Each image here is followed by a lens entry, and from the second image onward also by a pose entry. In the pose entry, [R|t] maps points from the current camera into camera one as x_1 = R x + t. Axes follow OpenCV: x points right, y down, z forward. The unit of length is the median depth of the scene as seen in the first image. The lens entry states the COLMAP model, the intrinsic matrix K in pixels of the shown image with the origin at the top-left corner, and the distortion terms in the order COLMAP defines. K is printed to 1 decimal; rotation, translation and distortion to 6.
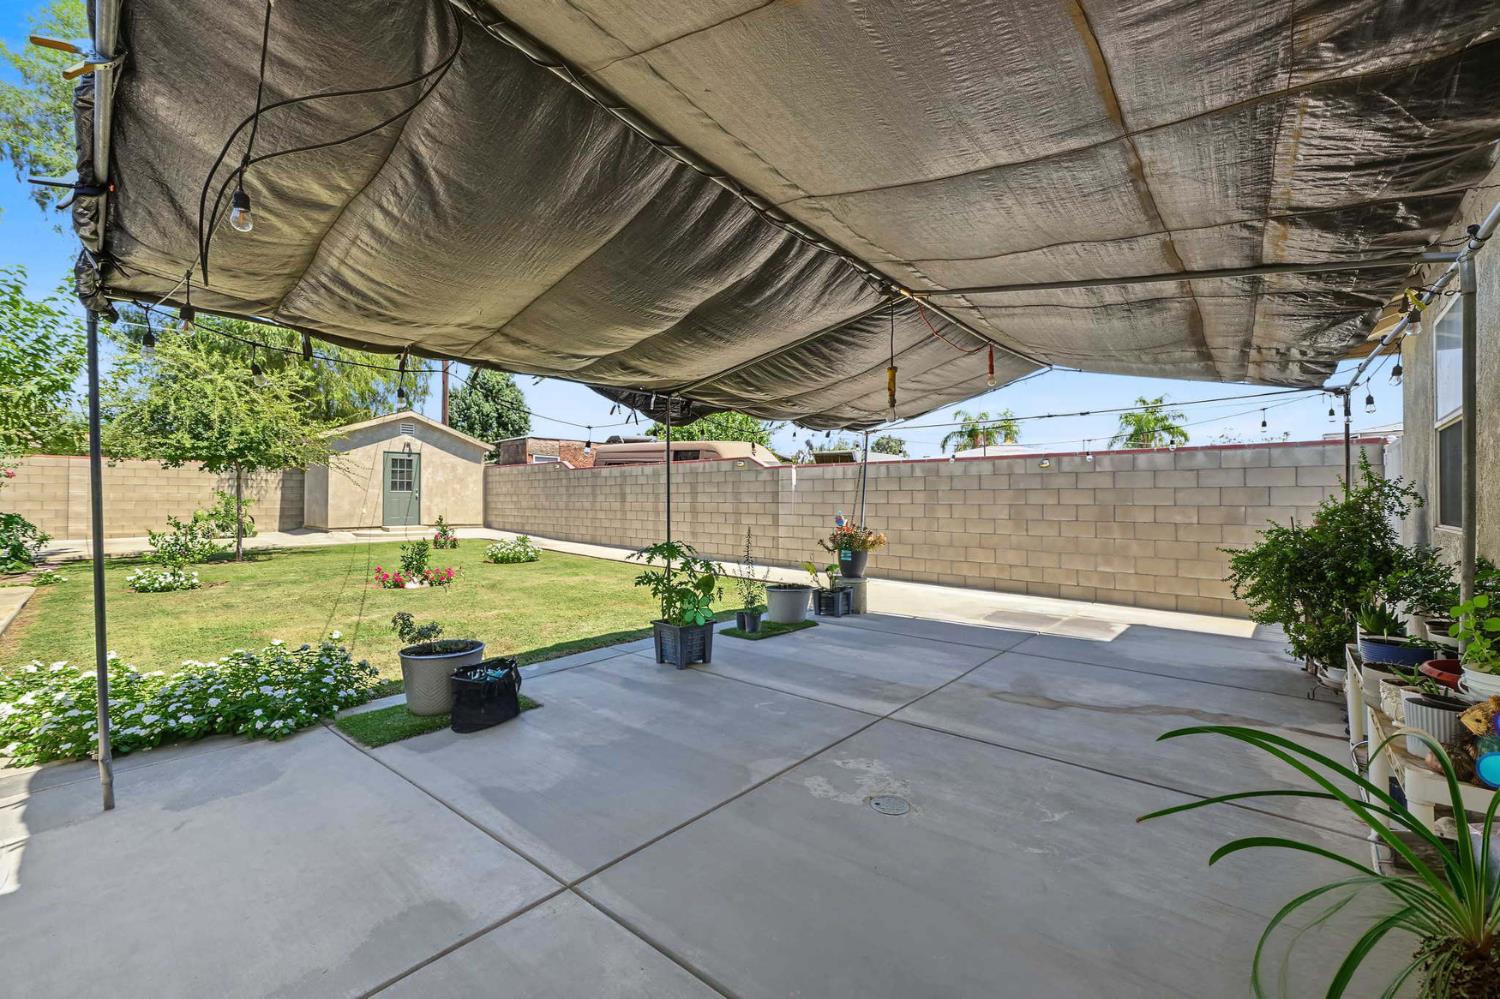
lens RADIAL K [[608.3, 0, 746.3], [0, 608.3, 497.2], [0, 0, 1]] dist [-0.002167, 0.000159]
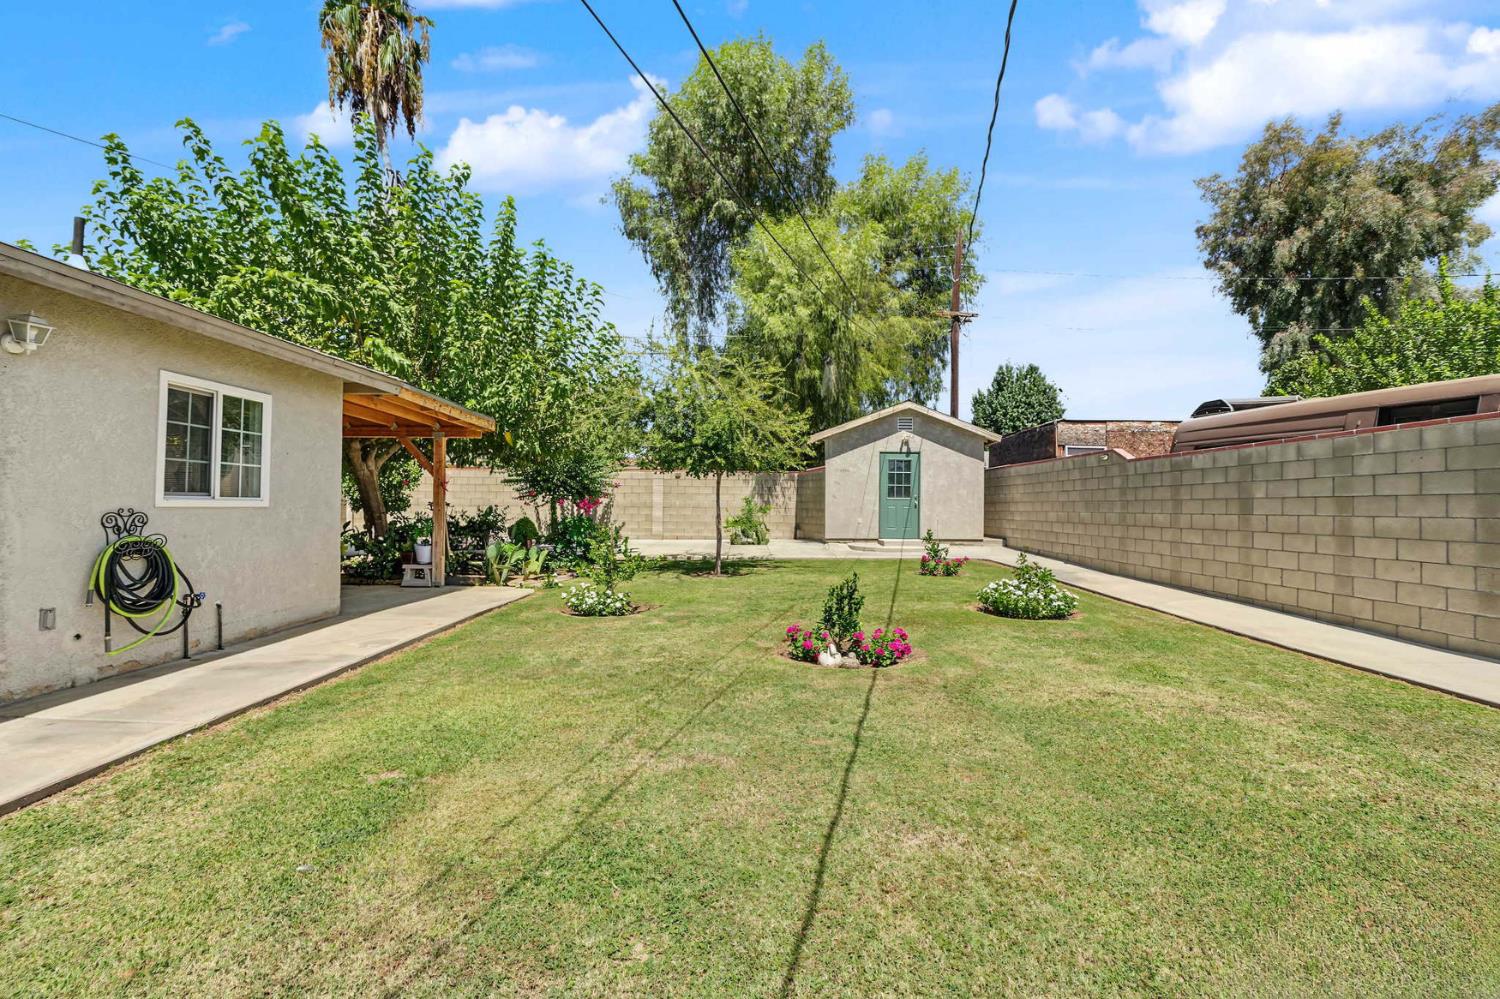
lens RADIAL K [[608.3, 0, 746.3], [0, 608.3, 497.2], [0, 0, 1]] dist [-0.002167, 0.000159]
pose [[0.678503, -0.007357, -0.734561, -0.095954], [-0.004543, 0.999889, -0.014211, 0.001949], [0.734584, 0.012980, 0.678394, 0.286431]]
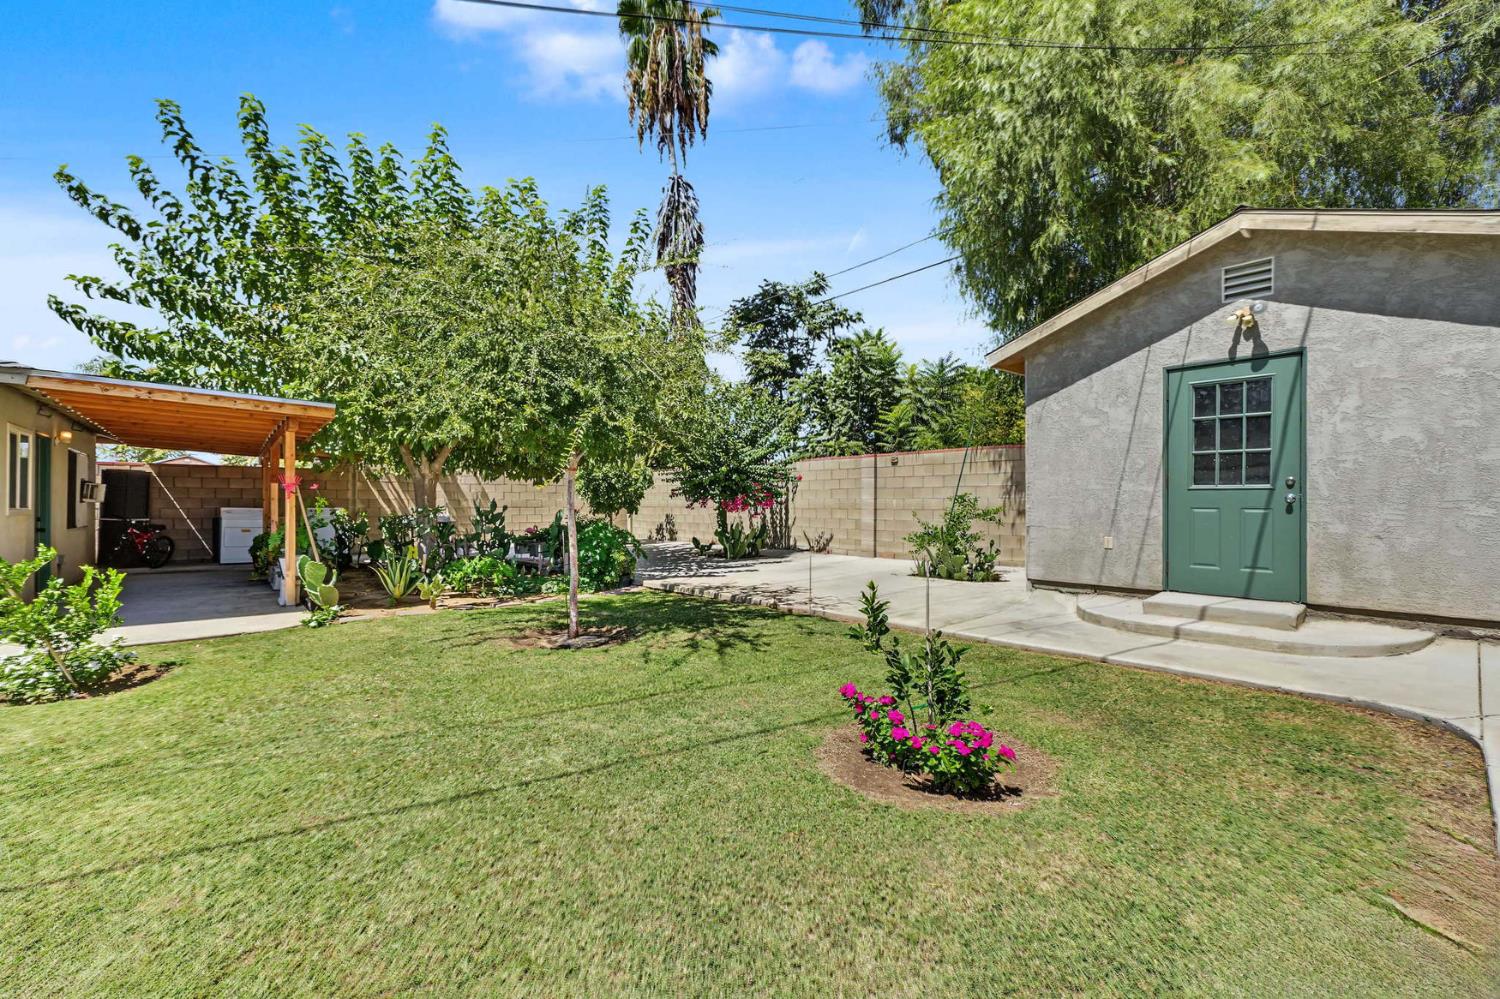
lens RADIAL K [[608.3, 0, 746.3], [0, 608.3, 497.2], [0, 0, 1]] dist [-0.002167, 0.000159]
pose [[-0.071783, -0.012224, -0.997345, -0.255090], [0.004290, 0.999912, -0.012565, -0.001350], [0.997411, -0.005181, -0.071724, 0.819384]]
